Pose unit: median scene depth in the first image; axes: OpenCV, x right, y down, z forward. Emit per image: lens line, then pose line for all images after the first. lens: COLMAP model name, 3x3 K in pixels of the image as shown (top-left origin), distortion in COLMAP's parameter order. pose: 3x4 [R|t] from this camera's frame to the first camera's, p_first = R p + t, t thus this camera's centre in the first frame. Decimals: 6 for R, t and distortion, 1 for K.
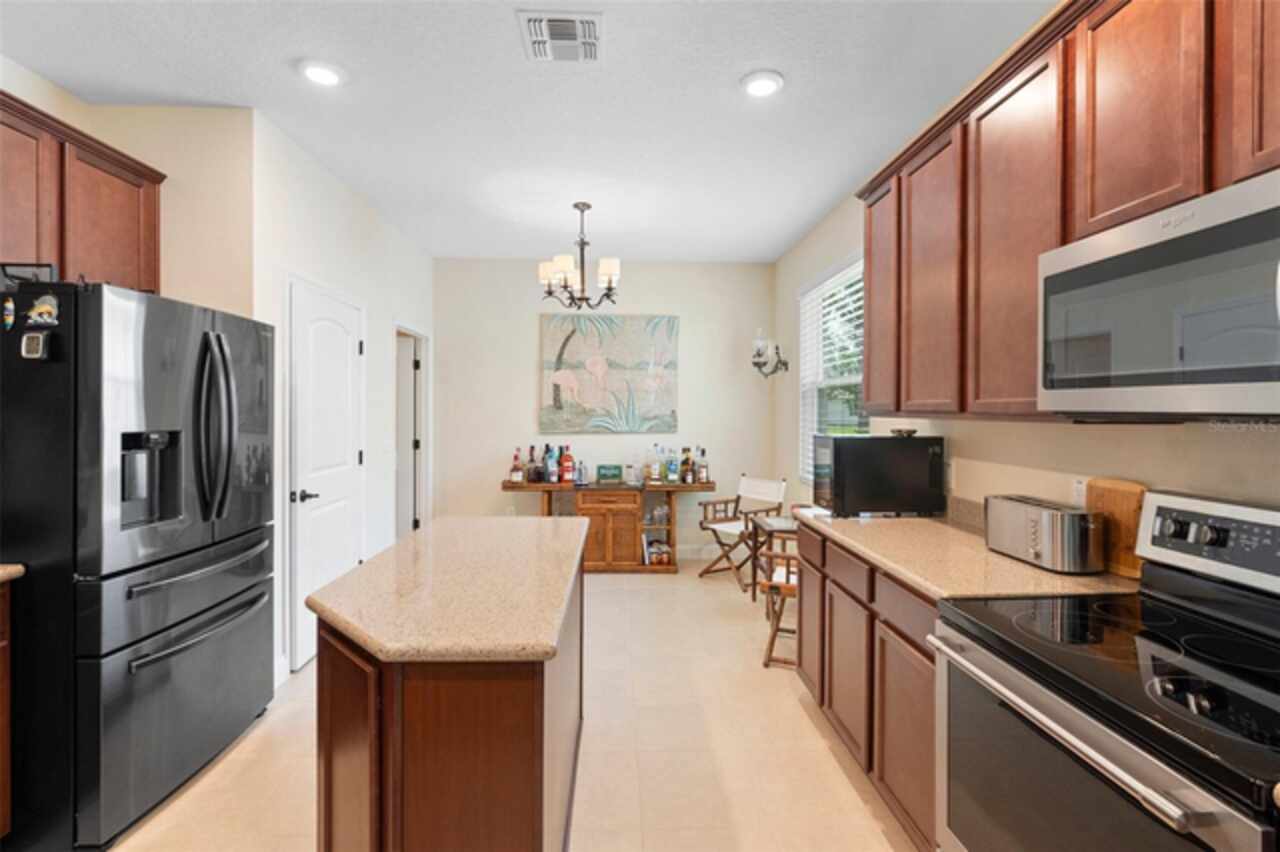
lens RADIAL K [[583.4, 0, 641.6], [0, 583.4, 412.5], [0, 0, 1]] dist [-0.010858, 0.000291]
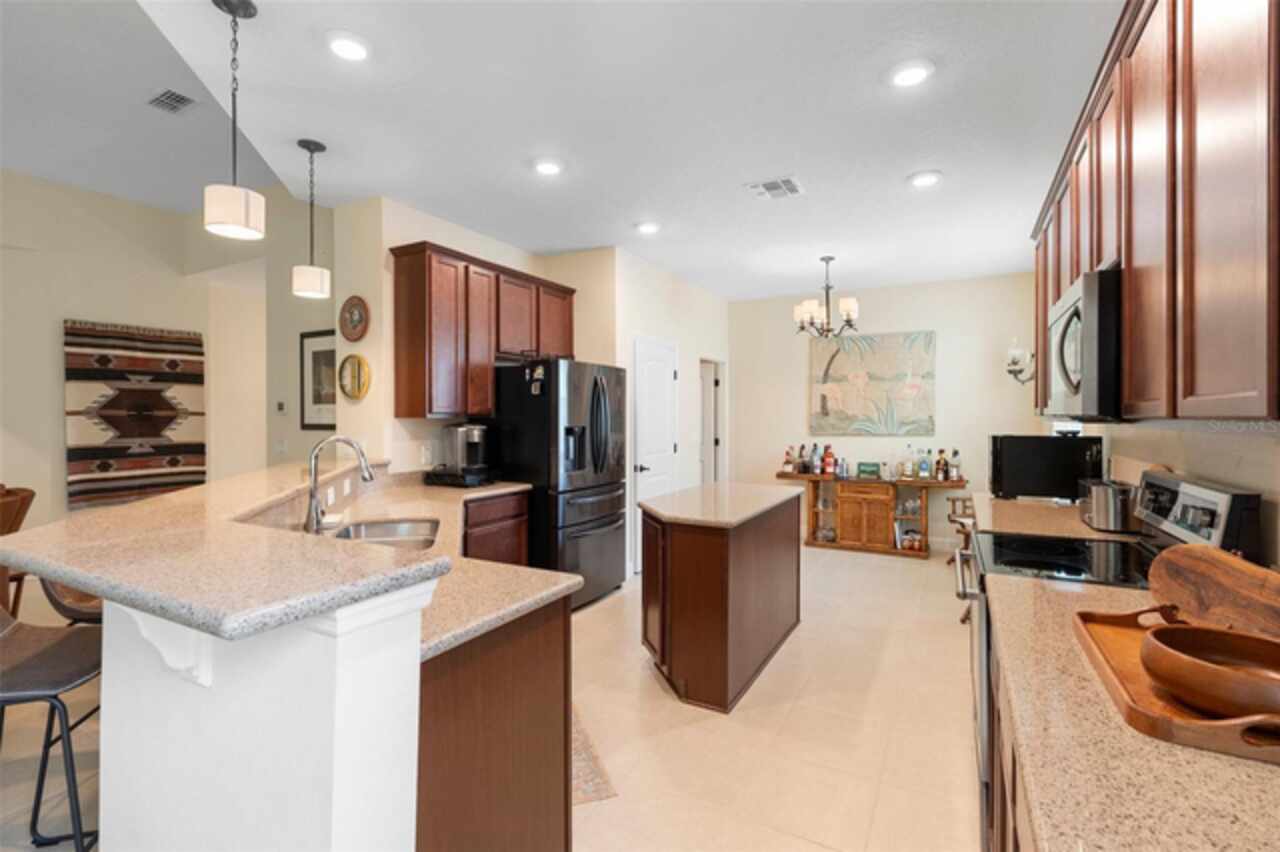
lens RADIAL K [[597.6, 0, 658.3], [0, 597.6, 398.1], [0, 0, 1]] dist [-0.001461, 0.000058]
pose [[0.871448, -0.018723, -0.490131, 0.179718], [0.001522, 0.999370, -0.035471, 0.002425], [0.490486, 0.030165, 0.870927, -0.279830]]
